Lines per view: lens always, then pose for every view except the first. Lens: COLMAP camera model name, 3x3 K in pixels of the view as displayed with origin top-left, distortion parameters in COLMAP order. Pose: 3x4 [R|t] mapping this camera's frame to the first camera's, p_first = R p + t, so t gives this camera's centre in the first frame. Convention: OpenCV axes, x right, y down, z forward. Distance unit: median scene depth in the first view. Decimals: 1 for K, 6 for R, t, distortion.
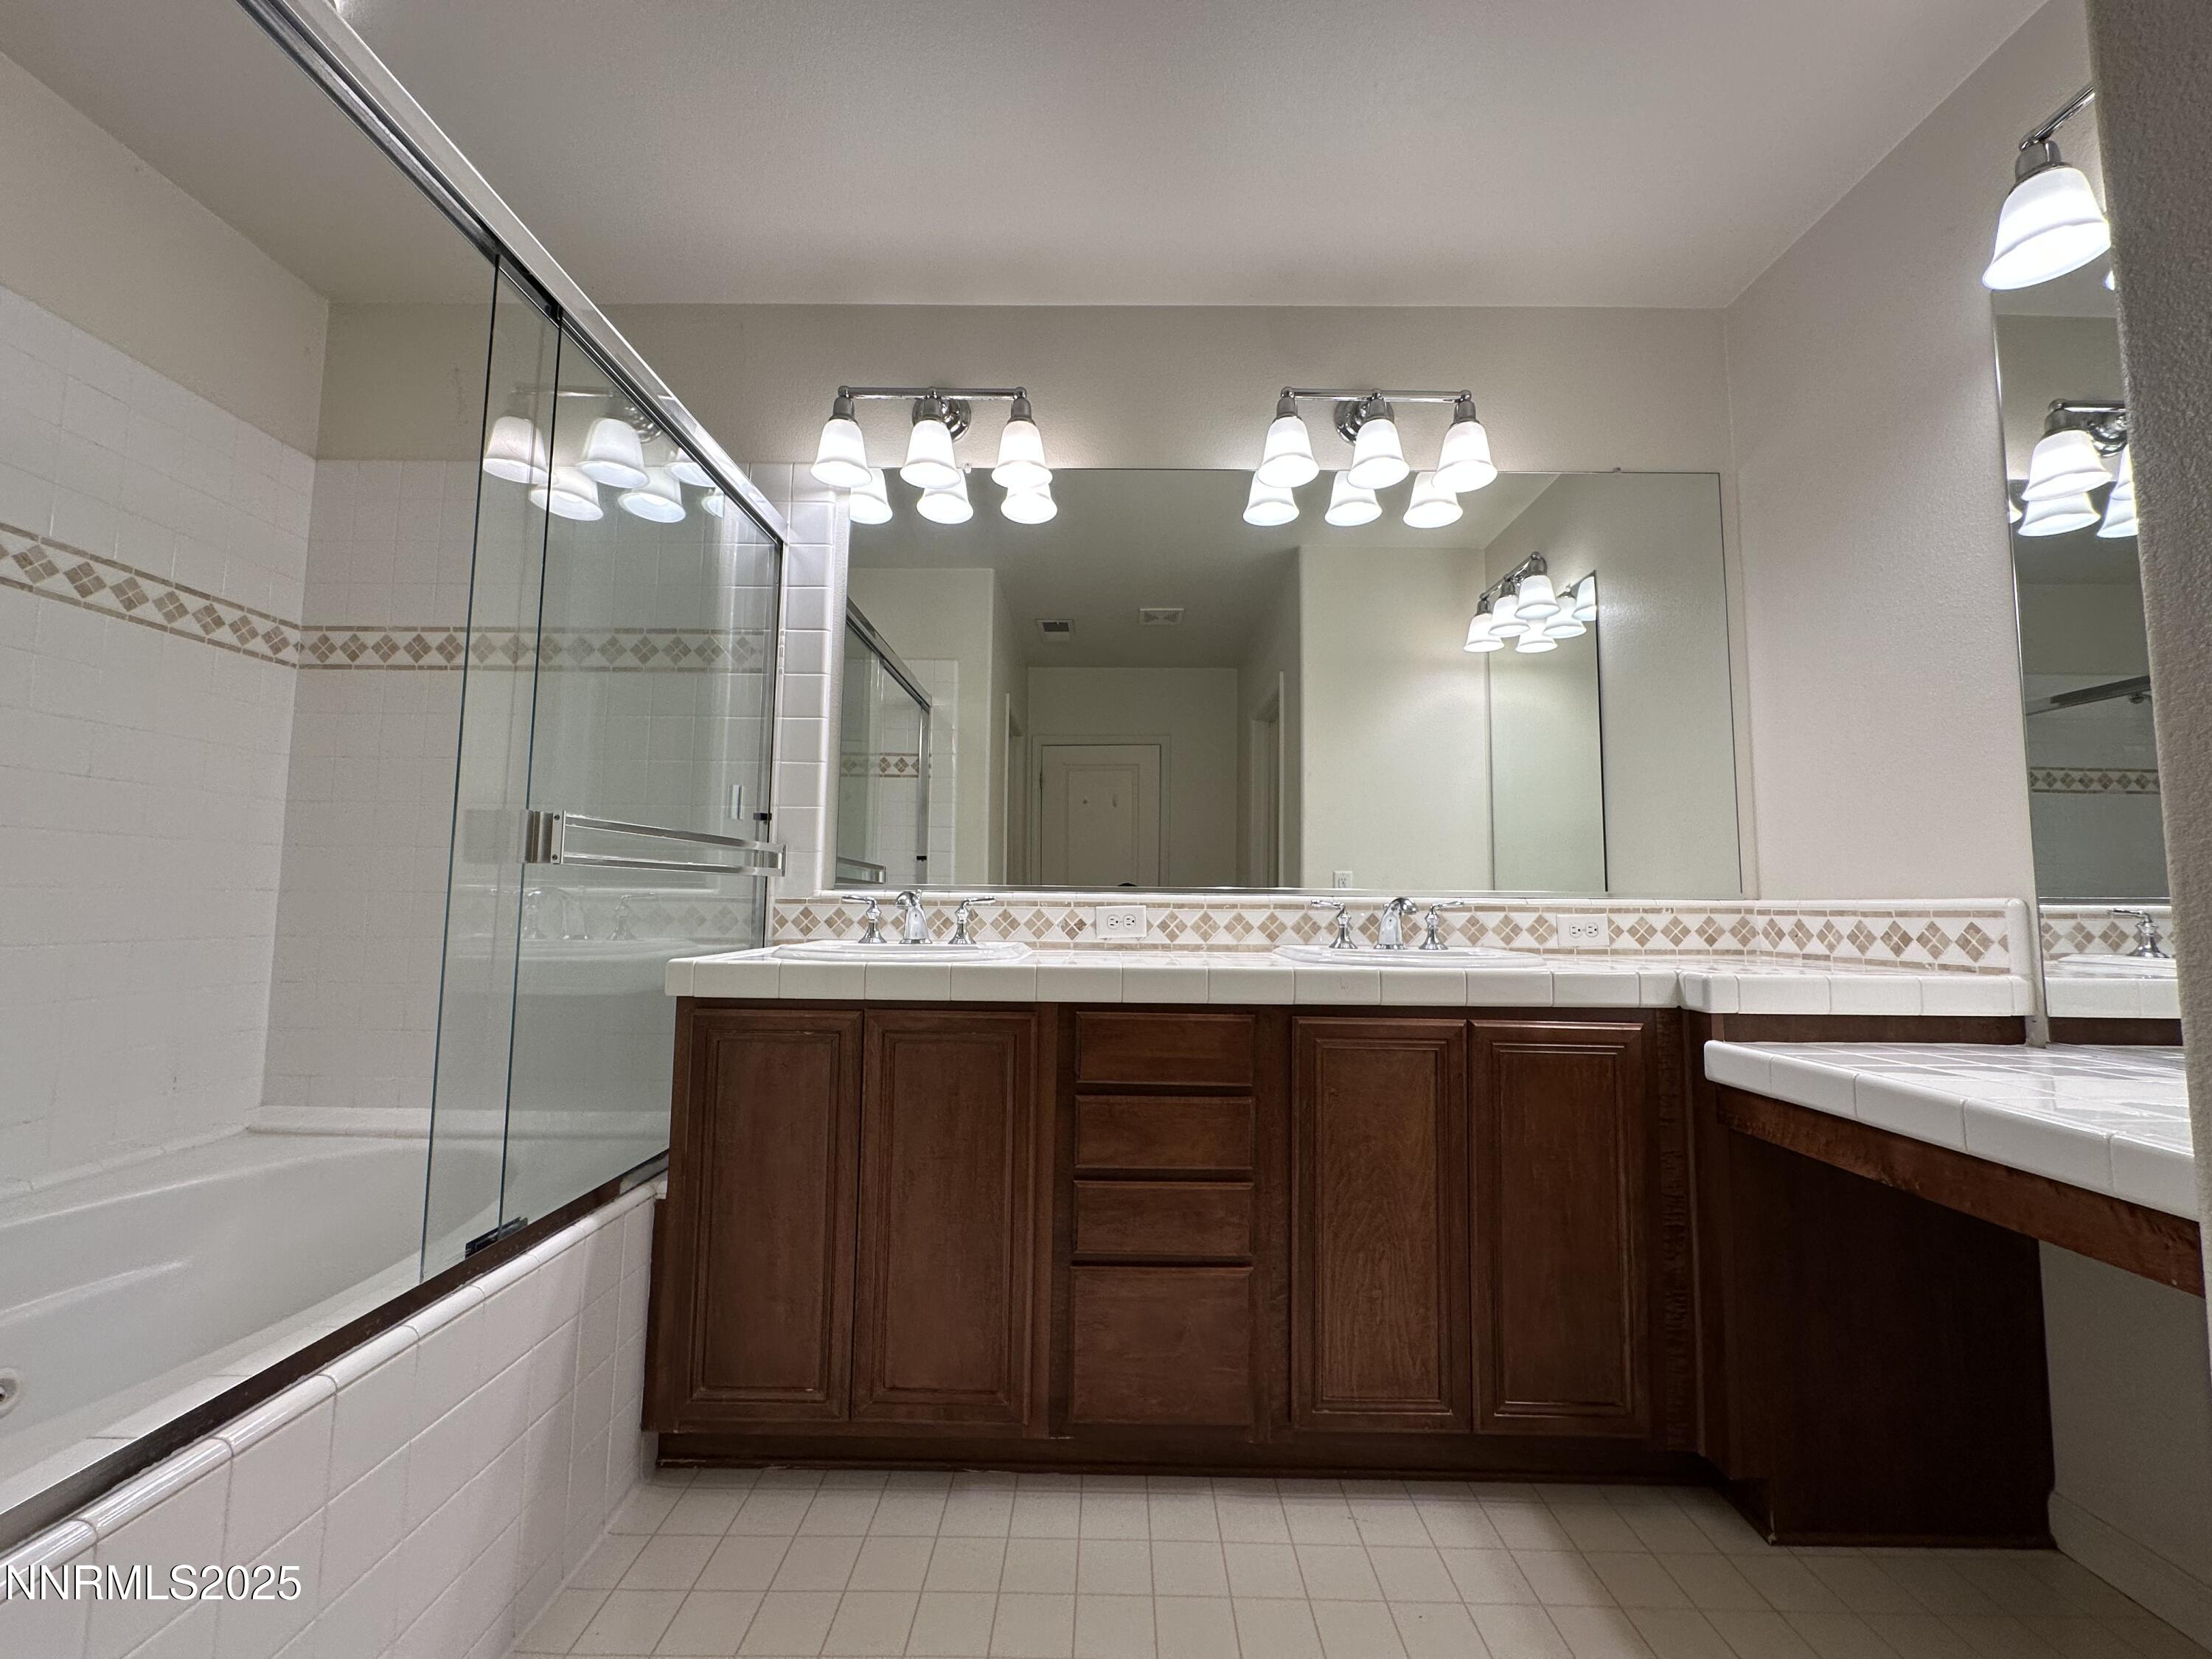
lens RADIAL K [[882.8, 0, 1106.0], [0, 882.8, 829.5], [0, 0, 1]] dist [-0.004368, 0.001395]
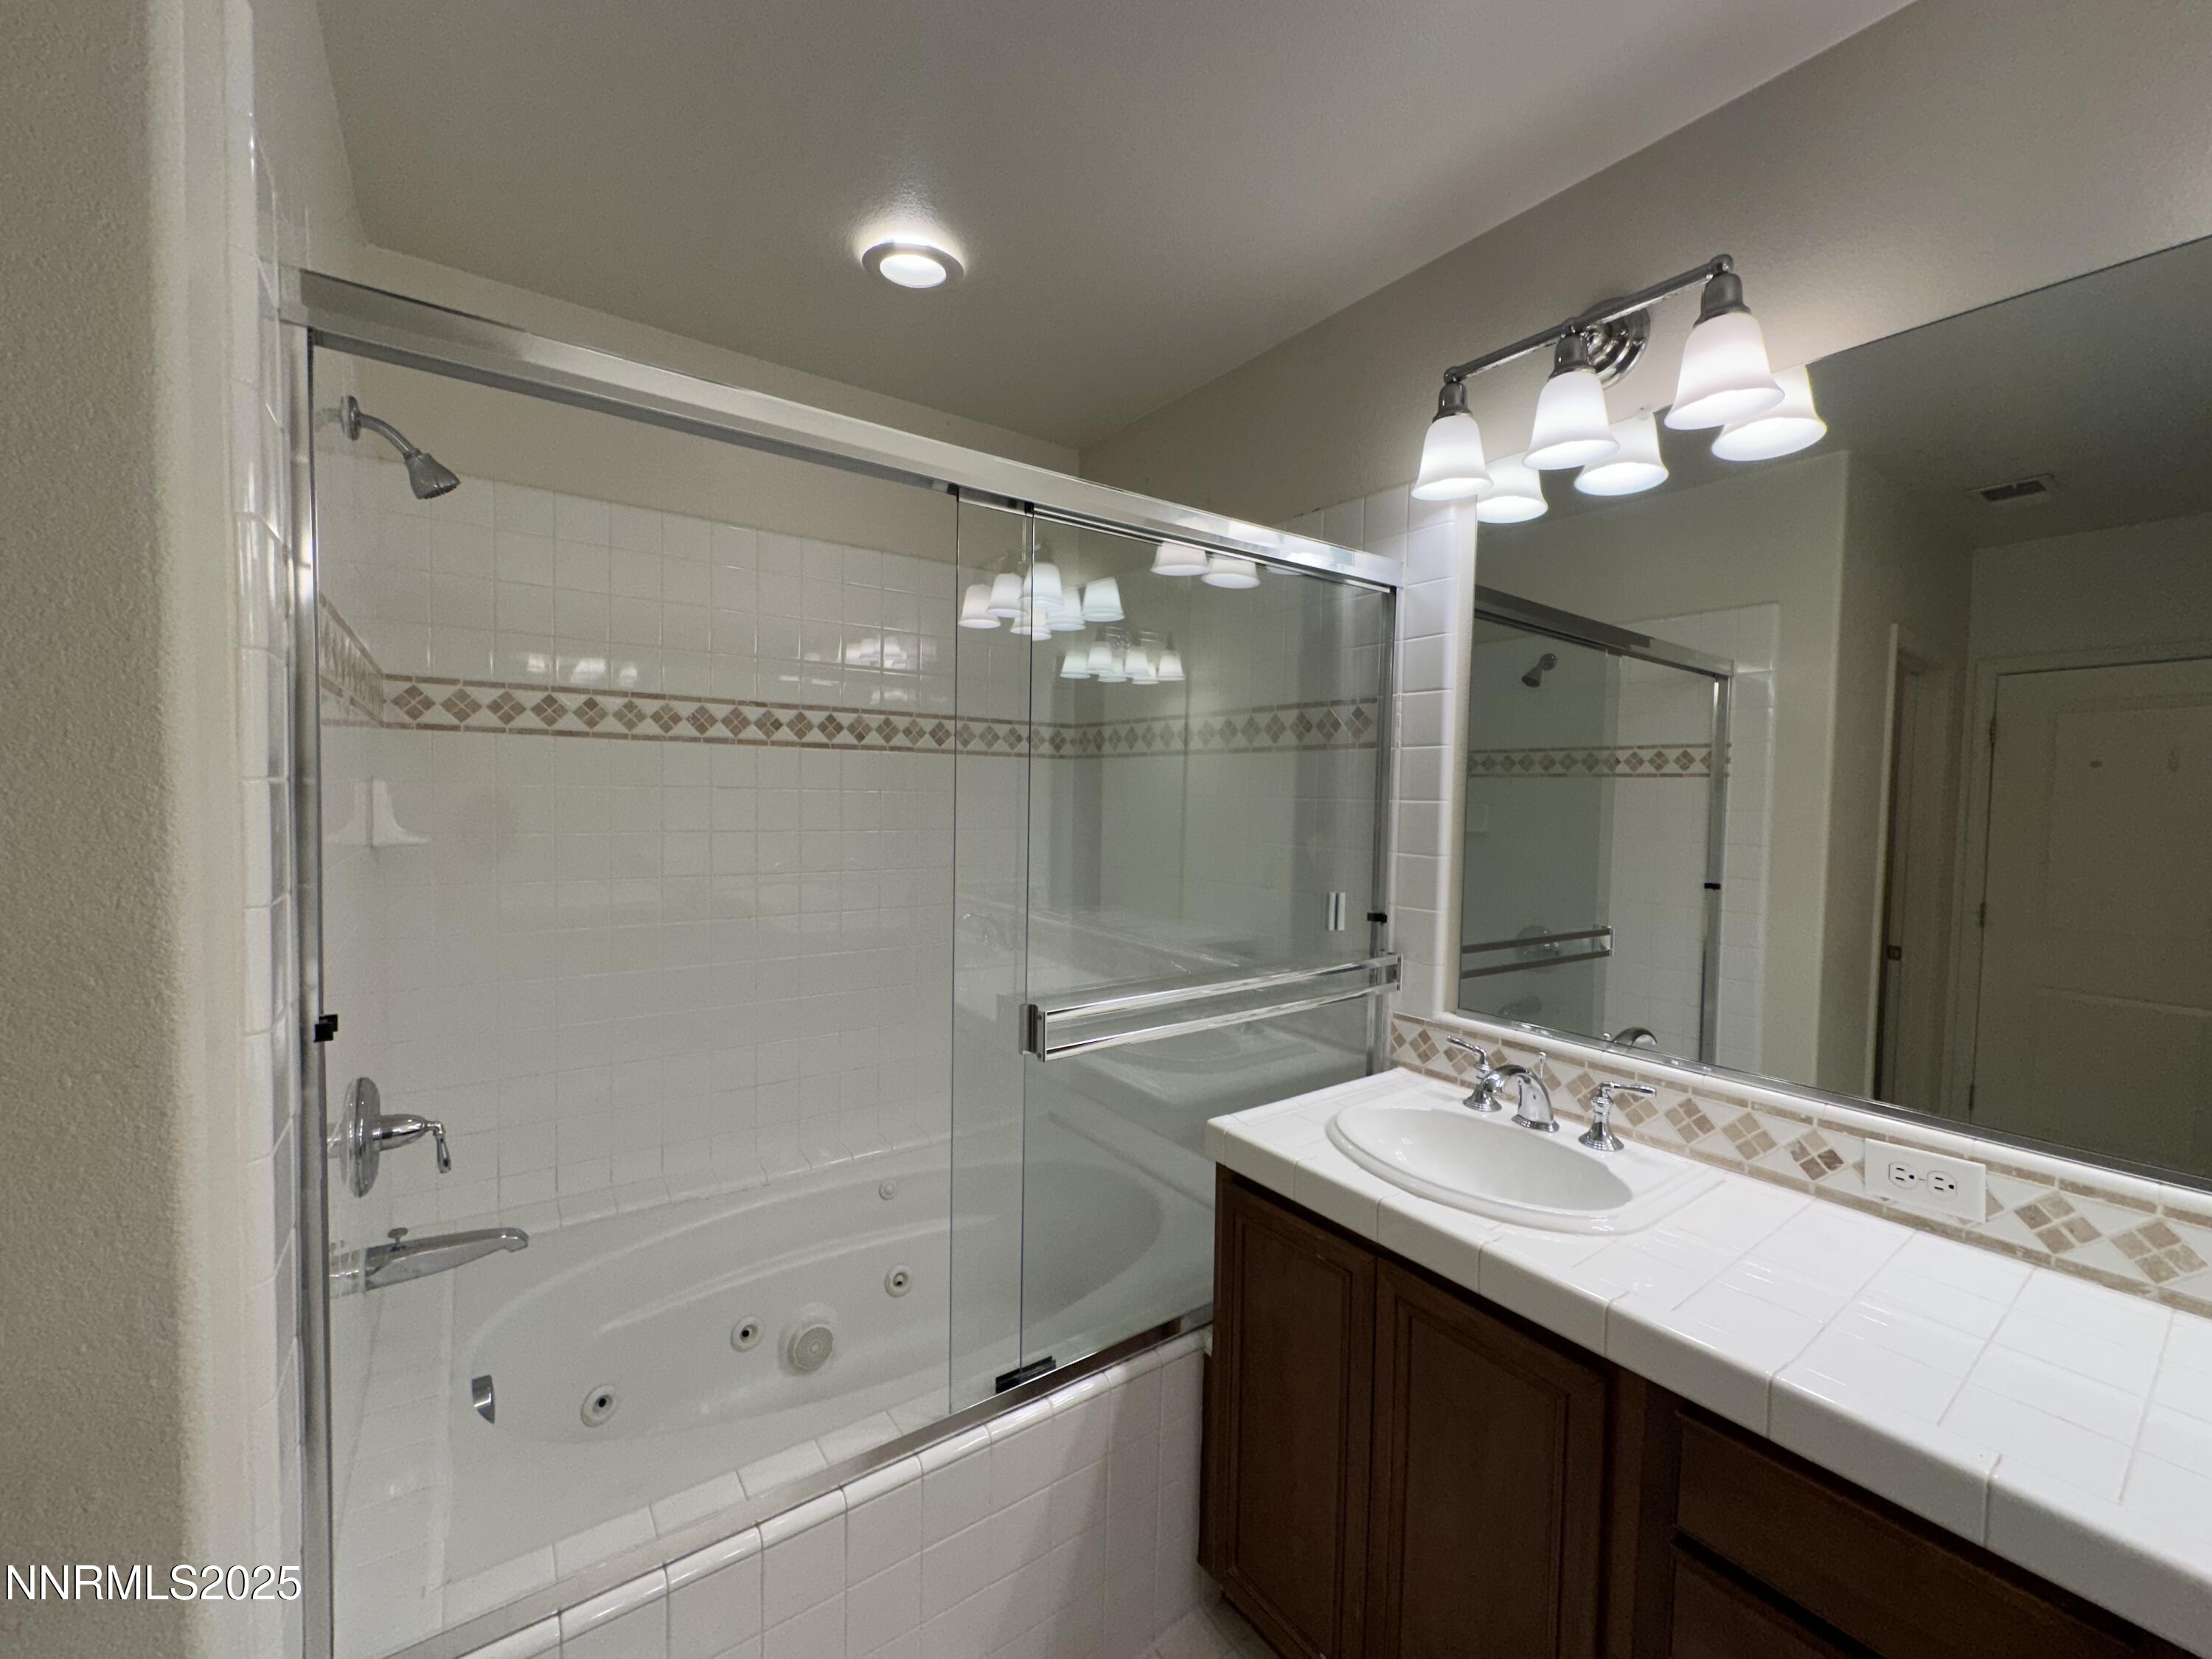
lens RADIAL K [[882.8, 0, 1106.0], [0, 882.8, 829.5], [0, 0, 1]] dist [-0.004368, 0.001395]
pose [[0.594306, 0.033084, -0.803558, 0.150309], [0.054550, 0.995194, 0.081320, -0.188437], [0.802387, -0.092163, 0.589645, 0.281546]]
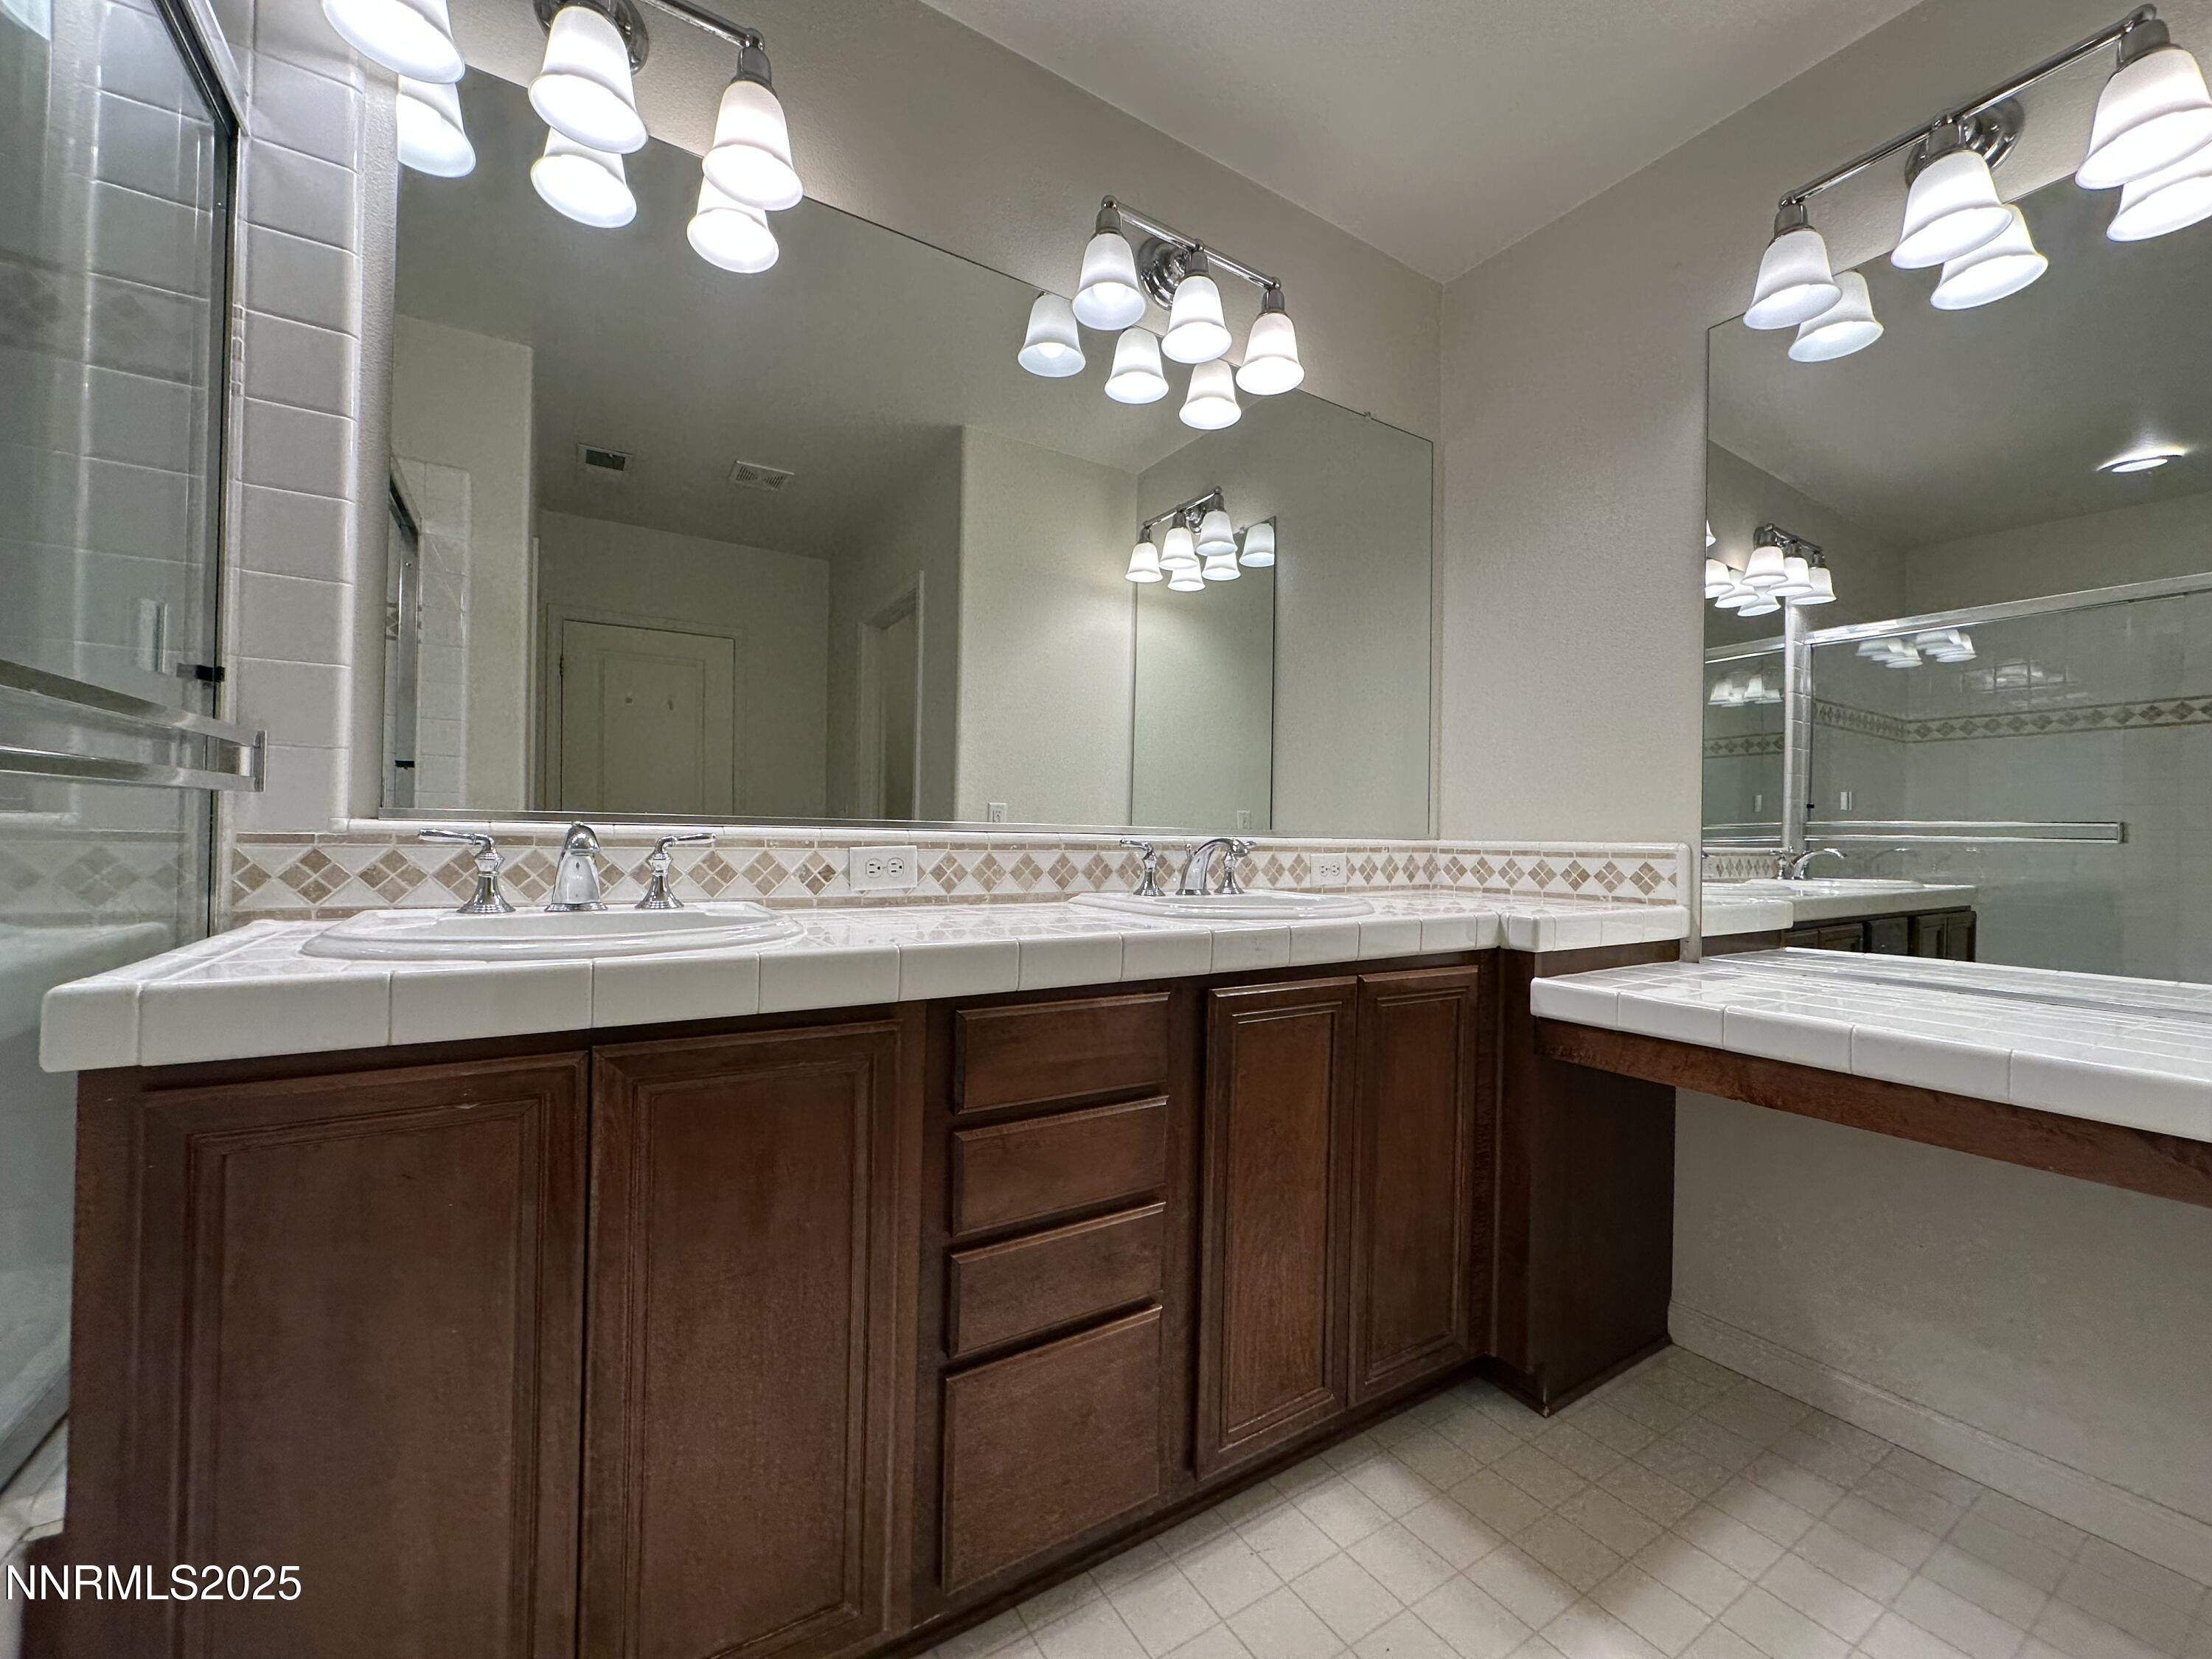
lens RADIAL K [[882.8, 0, 1106.0], [0, 882.8, 829.5], [0, 0, 1]] dist [-0.004368, 0.001395]
pose [[0.842178, 0.008186, 0.539138, -0.224085], [-0.053362, 0.996242, 0.068230, 0.012968], [-0.536553, -0.086231, 0.839449, 0.288808]]
